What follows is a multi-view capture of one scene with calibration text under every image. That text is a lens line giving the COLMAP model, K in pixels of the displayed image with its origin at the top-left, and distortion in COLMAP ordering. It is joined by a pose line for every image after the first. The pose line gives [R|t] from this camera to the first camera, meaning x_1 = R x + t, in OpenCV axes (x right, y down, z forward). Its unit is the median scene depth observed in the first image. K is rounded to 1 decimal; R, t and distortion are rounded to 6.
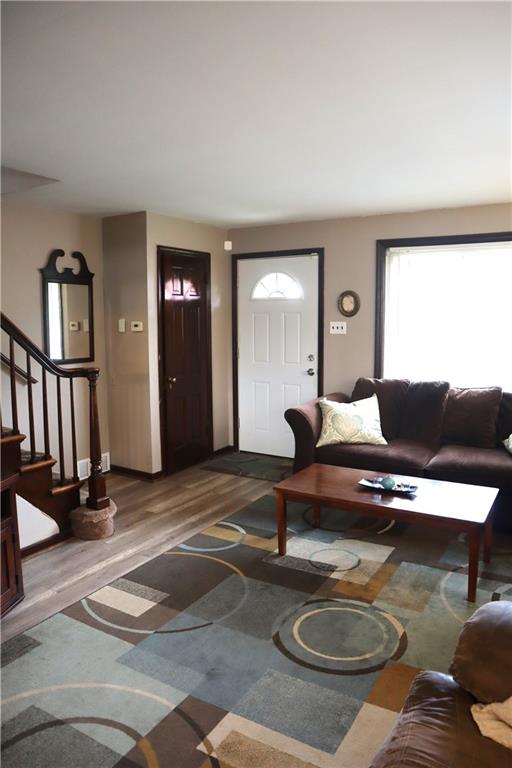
lens RADIAL K [[545.6, 0, 256.0], [0, 545.6, 384.0], [0, 0, 1]] dist [-0.107082, 0.078640]
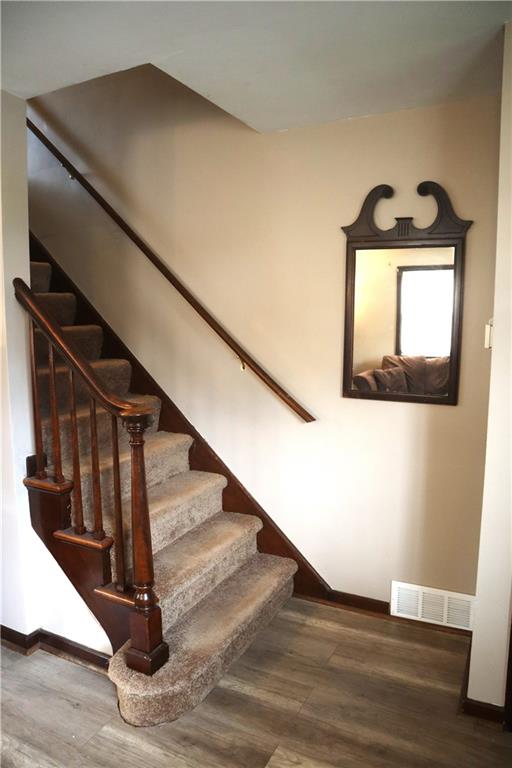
lens RADIAL K [[533.9, 0, 256.0], [0, 533.9, 384.0], [0, 0, 1]] dist [-0.113864, 0.080724]
pose [[0.066220, 0.122331, -0.990278, 0.163924], [-0.133041, 0.984677, 0.112742, -0.098903], [0.988896, 0.124281, 0.081480, 0.856617]]
